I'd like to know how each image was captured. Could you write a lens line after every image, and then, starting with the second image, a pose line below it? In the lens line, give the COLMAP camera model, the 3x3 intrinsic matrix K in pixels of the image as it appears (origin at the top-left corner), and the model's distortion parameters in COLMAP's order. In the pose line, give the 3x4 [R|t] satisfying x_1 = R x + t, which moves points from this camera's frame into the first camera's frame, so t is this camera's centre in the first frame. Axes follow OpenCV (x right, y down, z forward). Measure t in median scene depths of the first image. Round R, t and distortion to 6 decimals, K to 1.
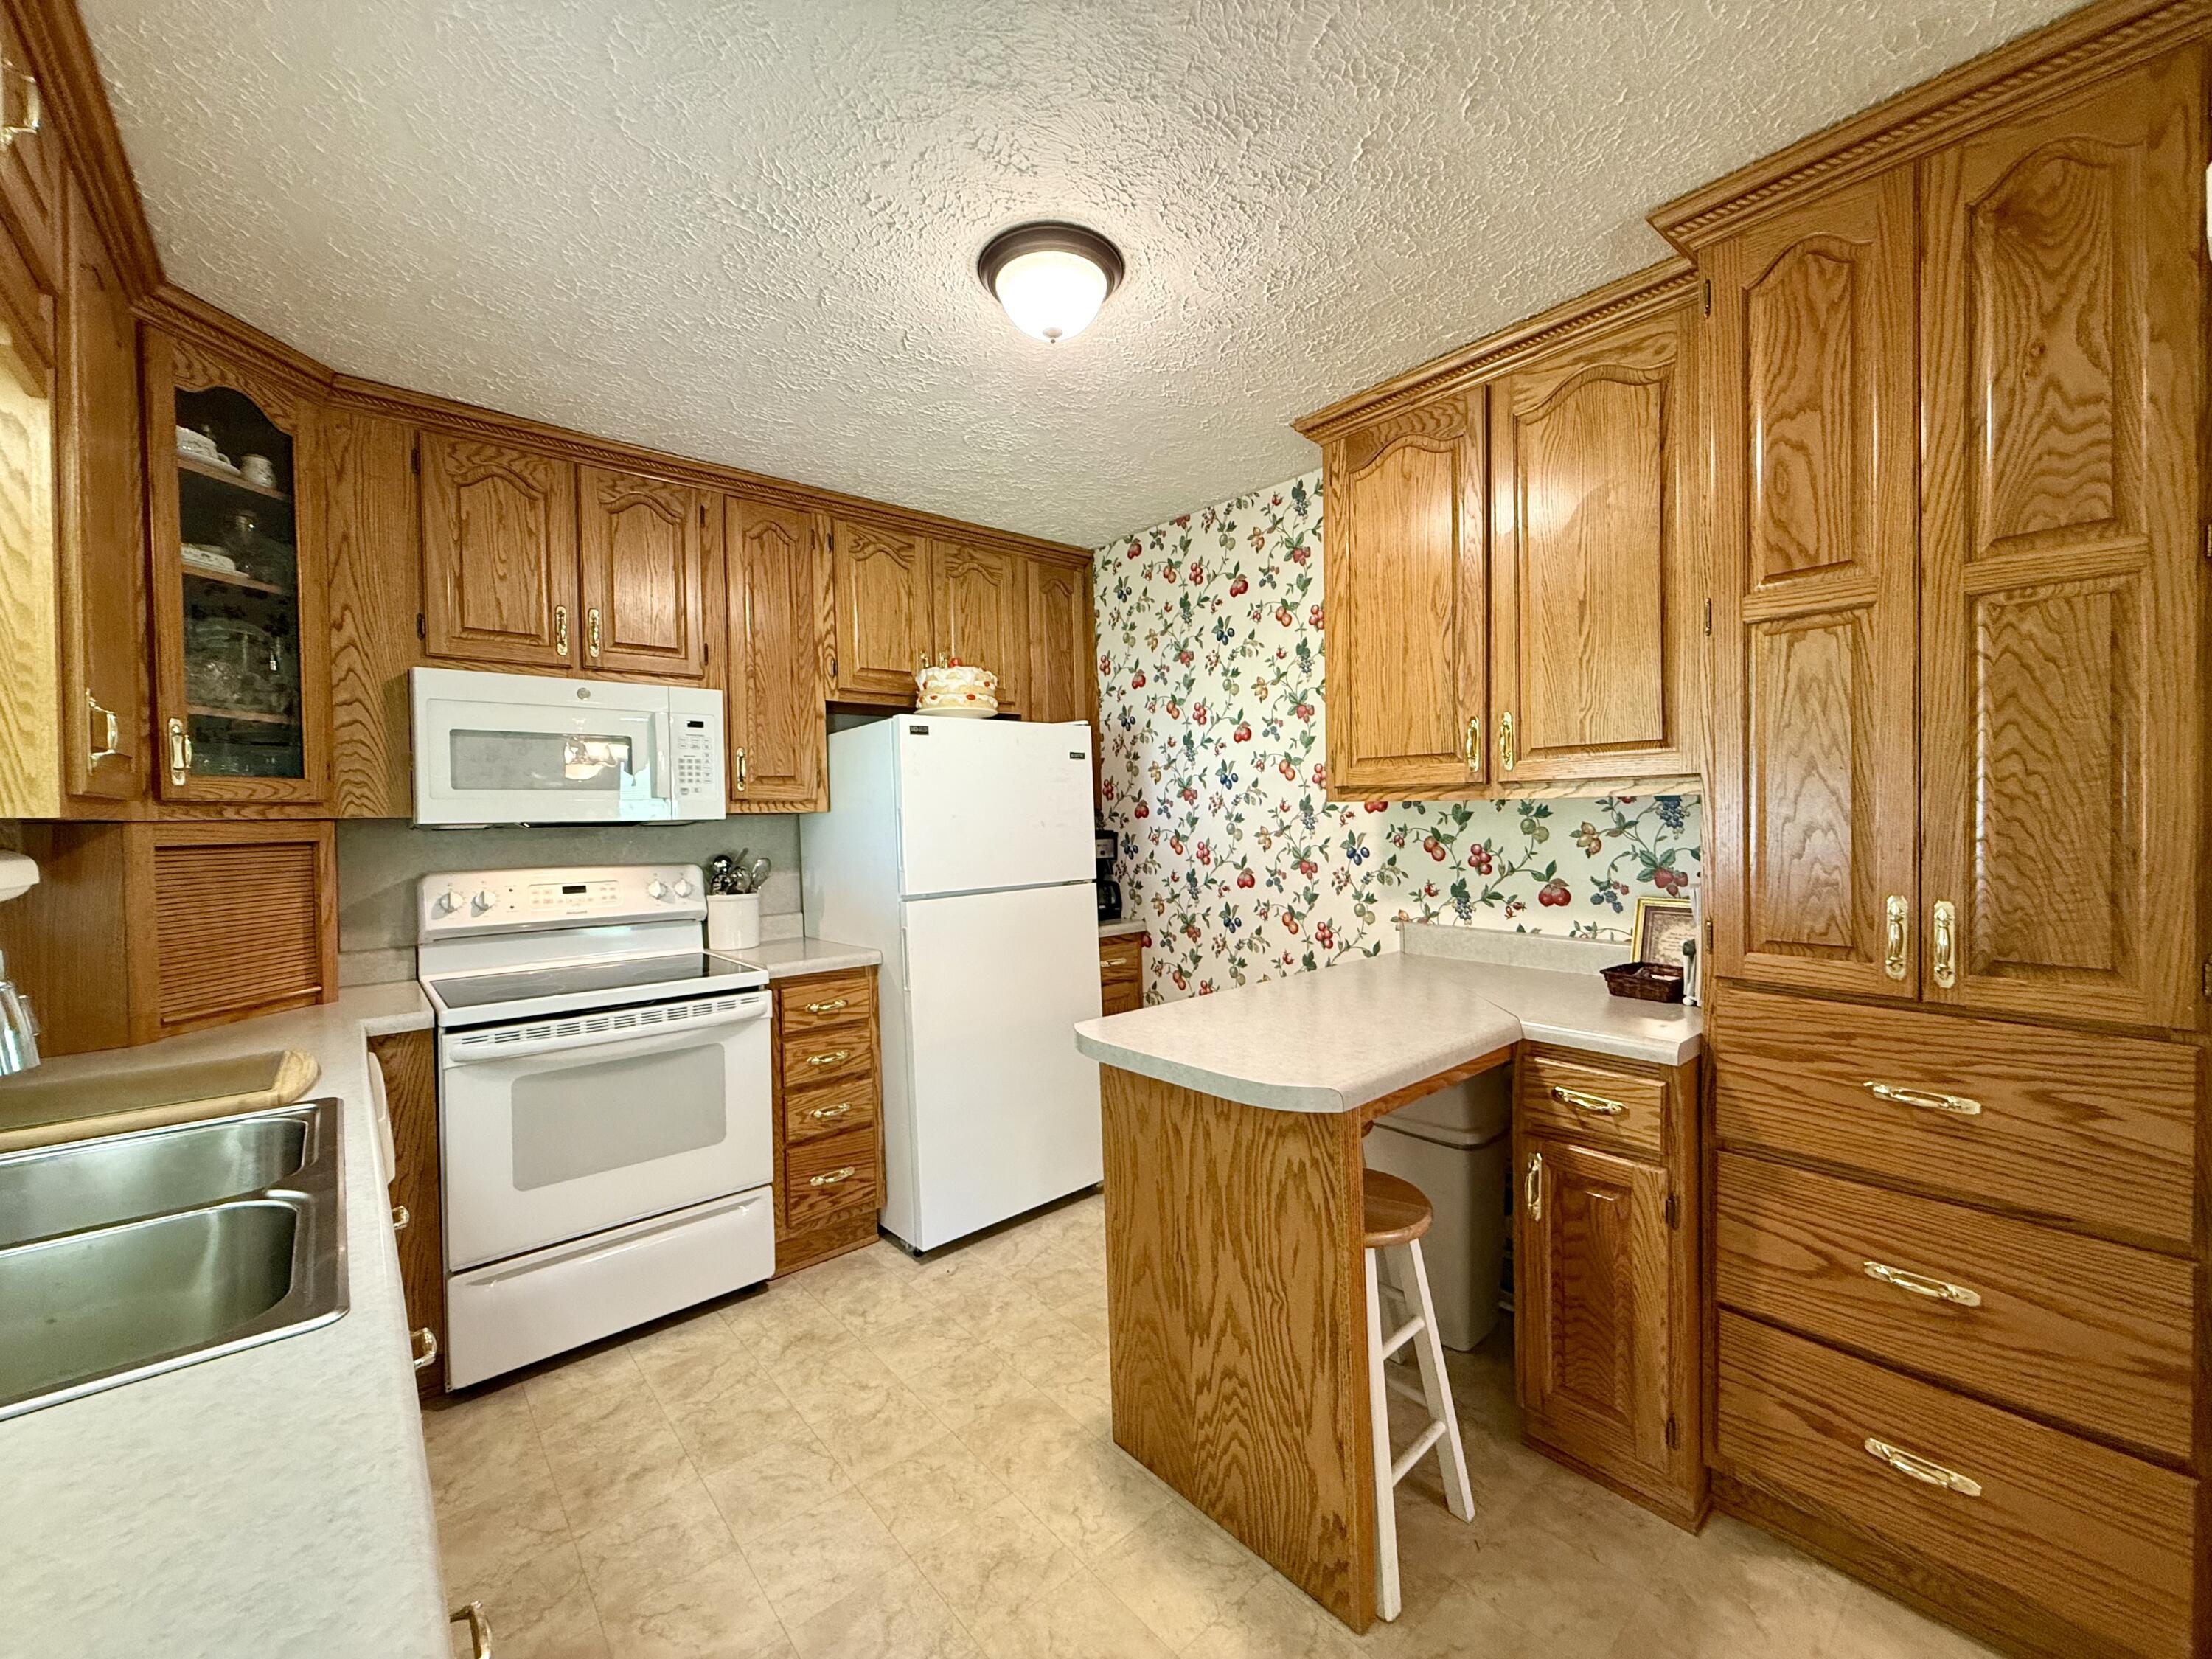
lens RADIAL K [[888.2, 0, 1105.4], [0, 888.2, 835.1], [0, 0, 1]] dist [-0.001664, 0.000740]
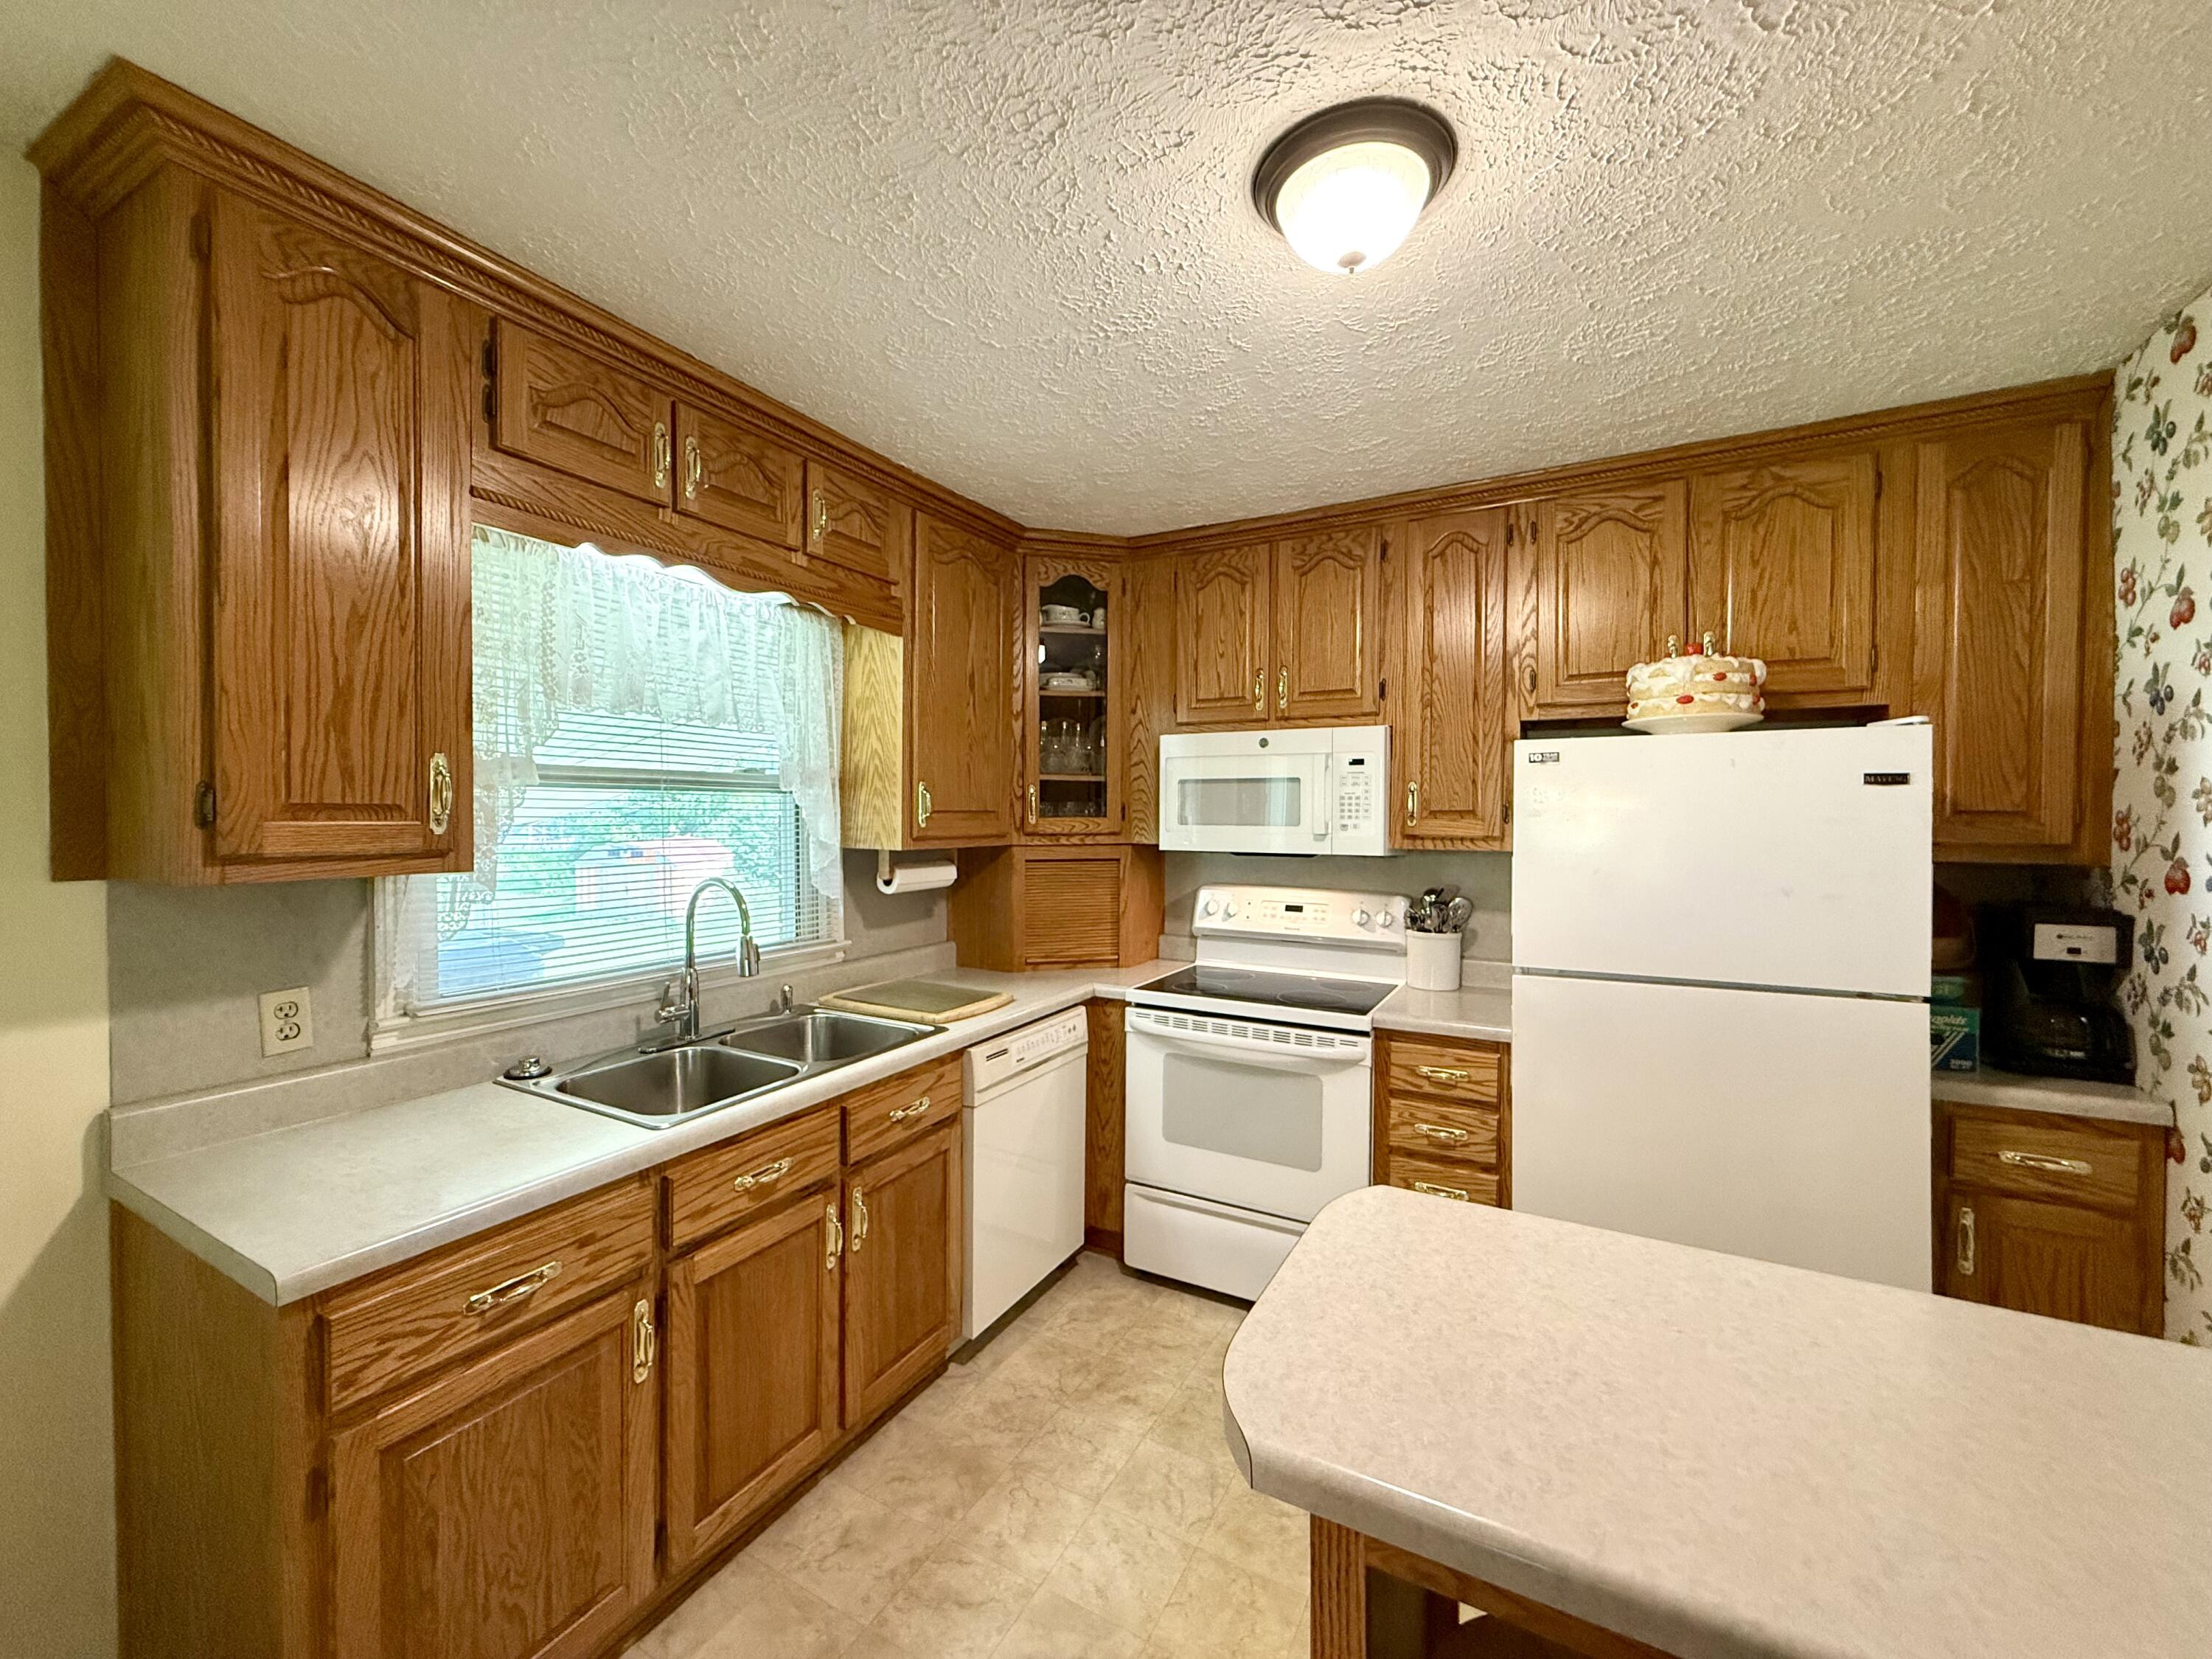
lens RADIAL K [[888.2, 0, 1090.0], [0, 888.2, 833.2], [0, 0, 1]] dist [-0.001664, 0.000740]
pose [[0.329821, 0.041505, -0.943130, 0.387338], [-0.030095, 0.998988, 0.033439, -0.065253], [0.943564, 0.017354, 0.330737, 0.359295]]
